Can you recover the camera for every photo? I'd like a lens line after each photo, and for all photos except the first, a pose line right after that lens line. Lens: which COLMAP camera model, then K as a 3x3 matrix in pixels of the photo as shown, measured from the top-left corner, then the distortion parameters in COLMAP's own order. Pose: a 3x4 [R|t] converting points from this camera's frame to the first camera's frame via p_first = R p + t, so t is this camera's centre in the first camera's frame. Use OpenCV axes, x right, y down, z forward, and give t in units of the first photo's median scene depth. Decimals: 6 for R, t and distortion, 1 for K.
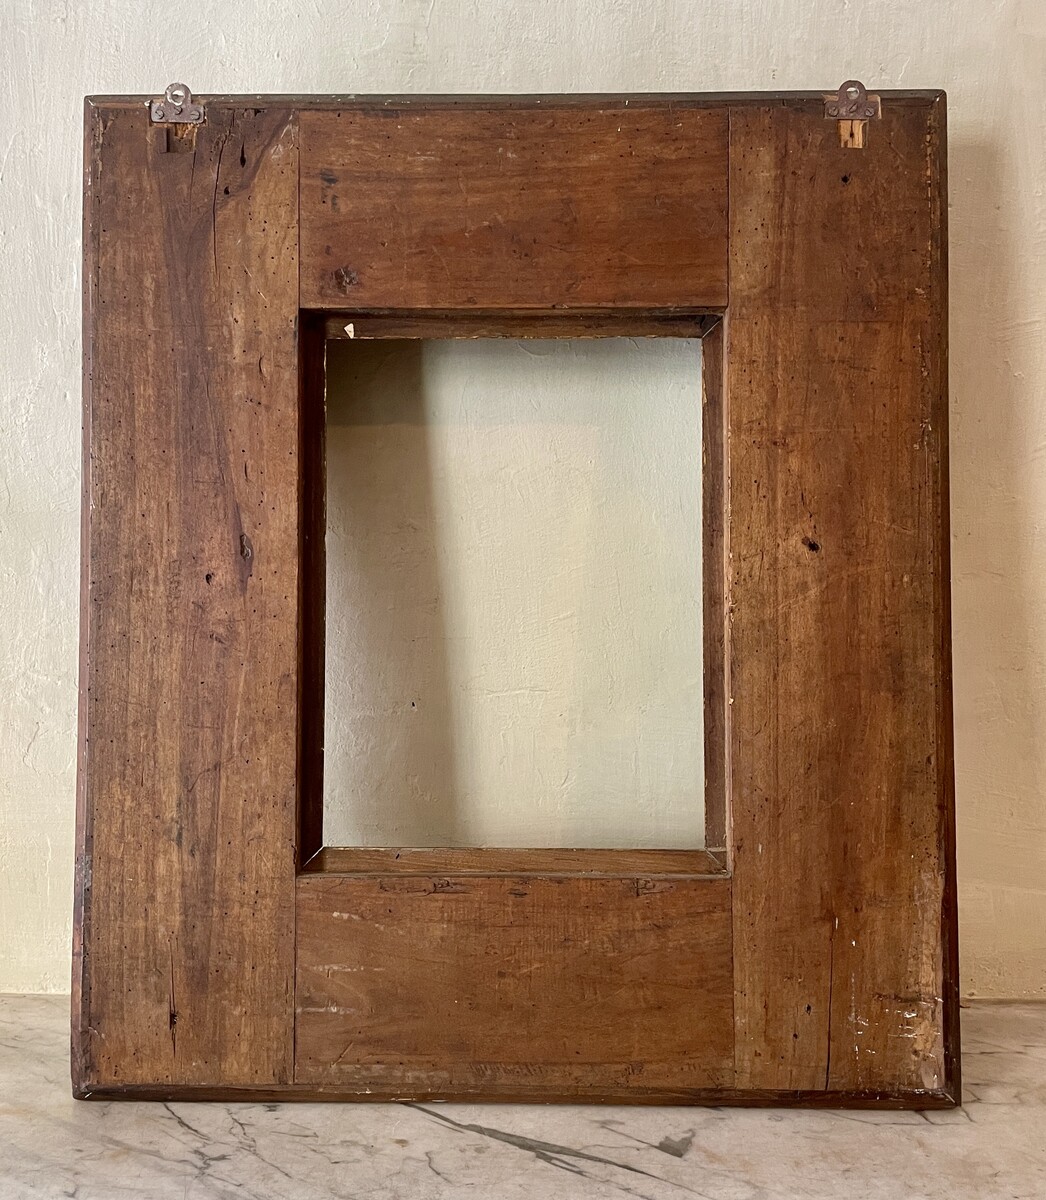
lens RADIAL K [[1248.6, 0, 500.4], [0, 1248.6, 583.1], [0, 0, 1]] dist [0.083794, -0.117227]
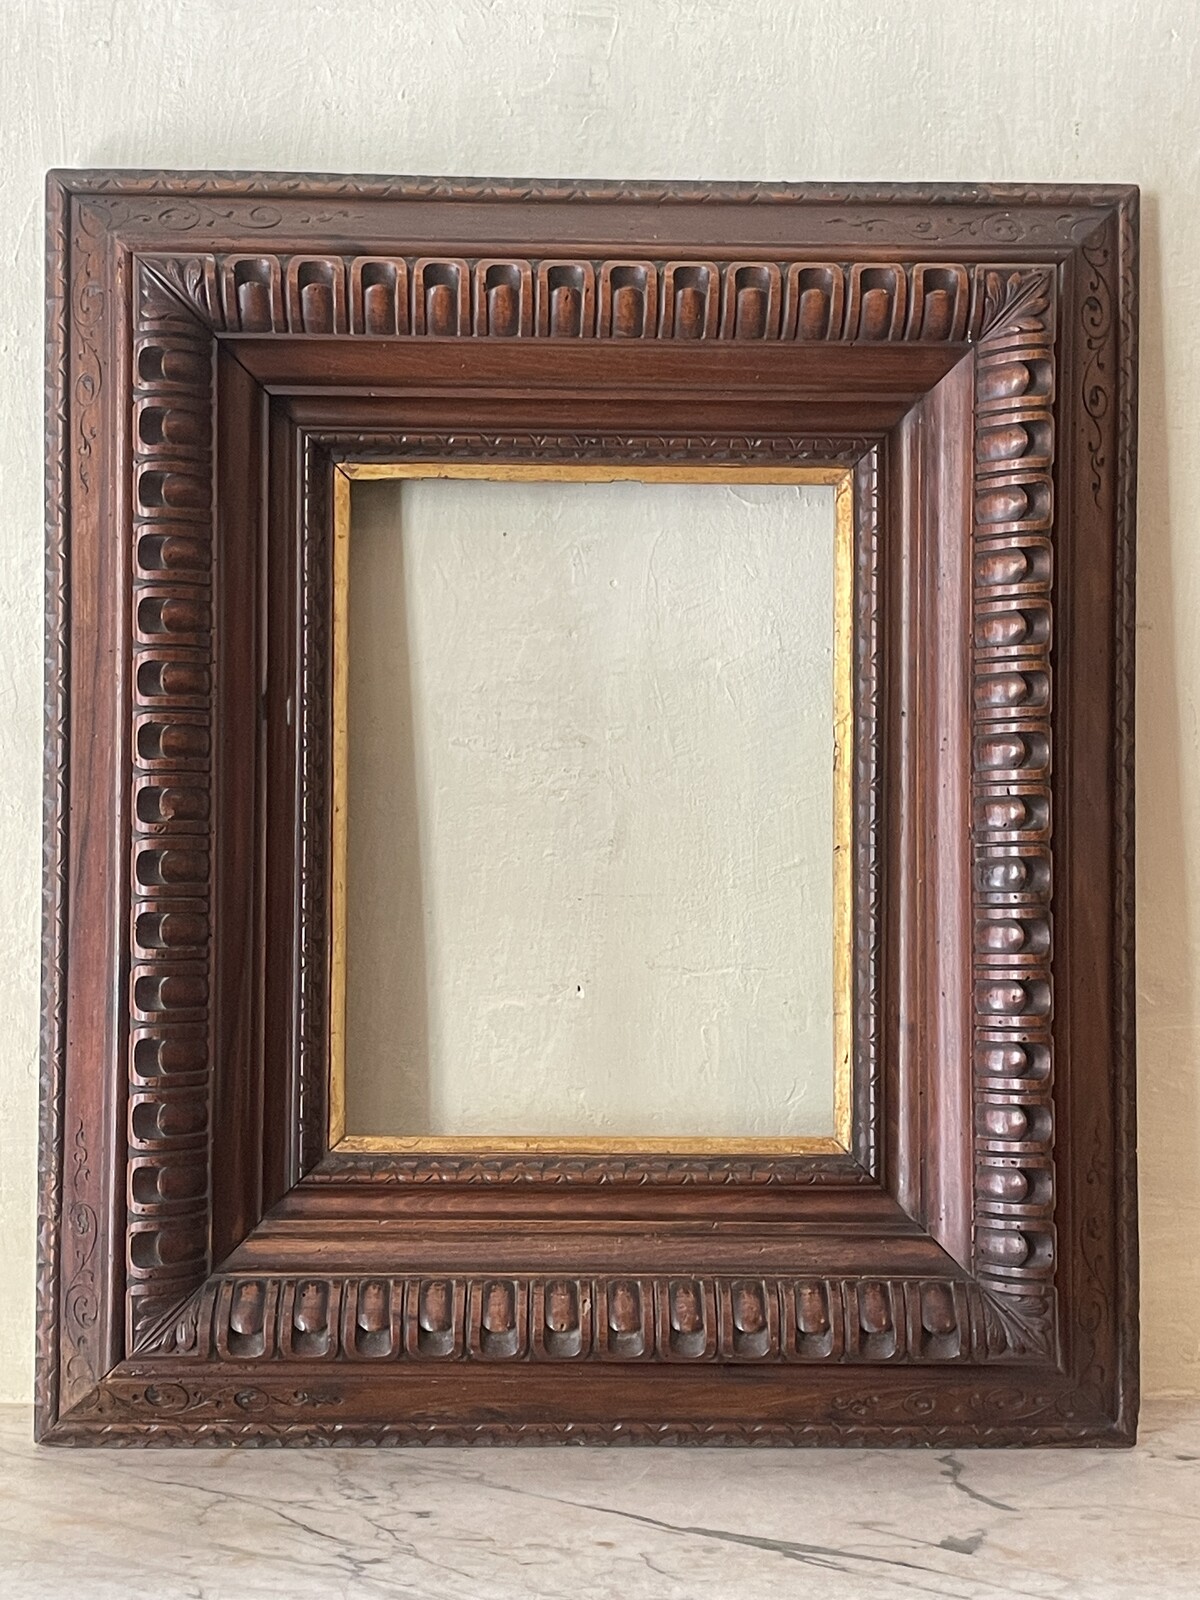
lens RADIAL K [[2493.1, 0, 600.0], [0, 2493.1, 800.0], [0, 0, 1]] dist [0.097265, -0.120045]
pose [[0.999177, 0.000104, 0.040554, -0.133864], [0.000701, 0.999803, -0.019834, 0.020359], [-0.040548, 0.019846, 0.998980, -0.493594]]
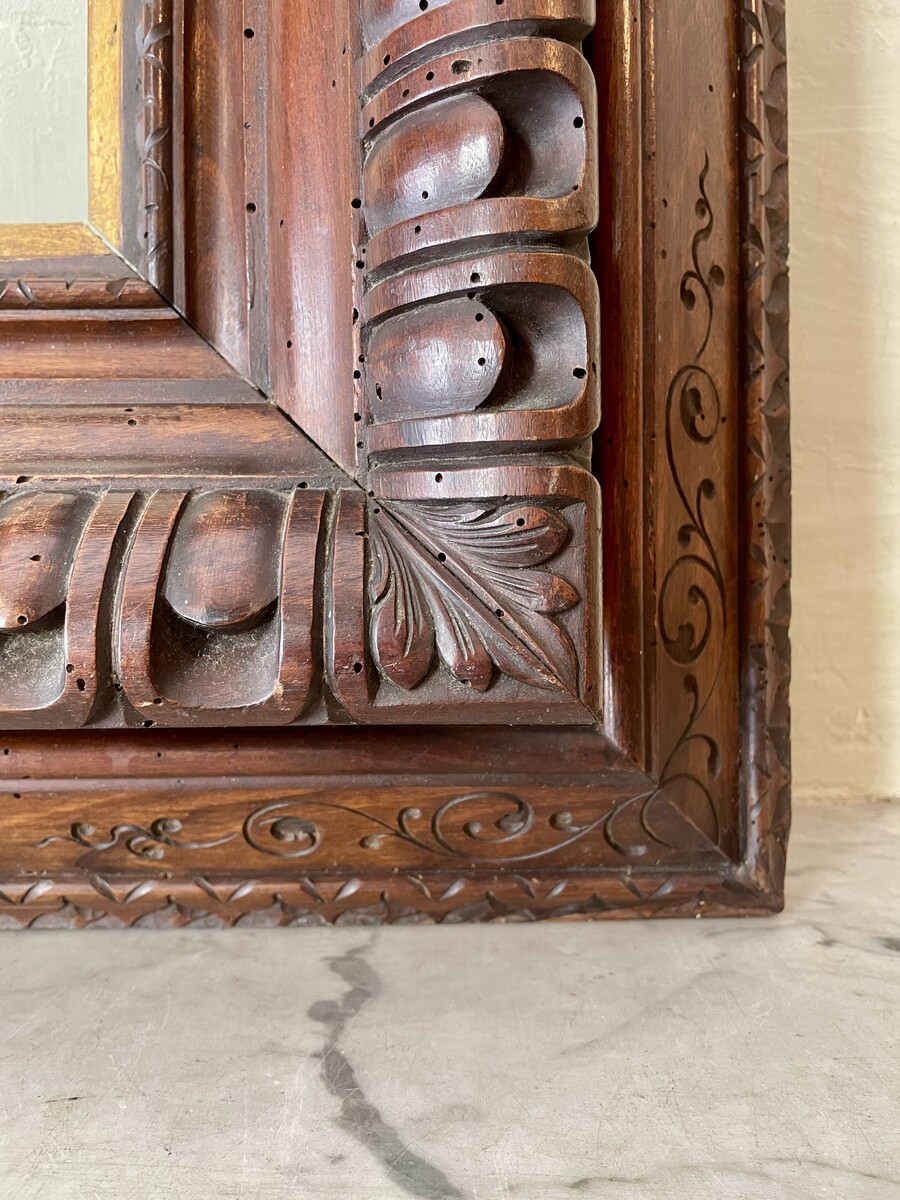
lens RADIAL K [[938.0, 0, 450.0], [0, 938.0, 600.0], [0, 0, 1]] dist [0.074802, -0.134181]
pose [[0.999165, -0.012676, 0.038830, 0.162810], [0.011997, 0.999771, 0.017693, 0.299877], [-0.039046, -0.017213, 0.999089, 0.815981]]
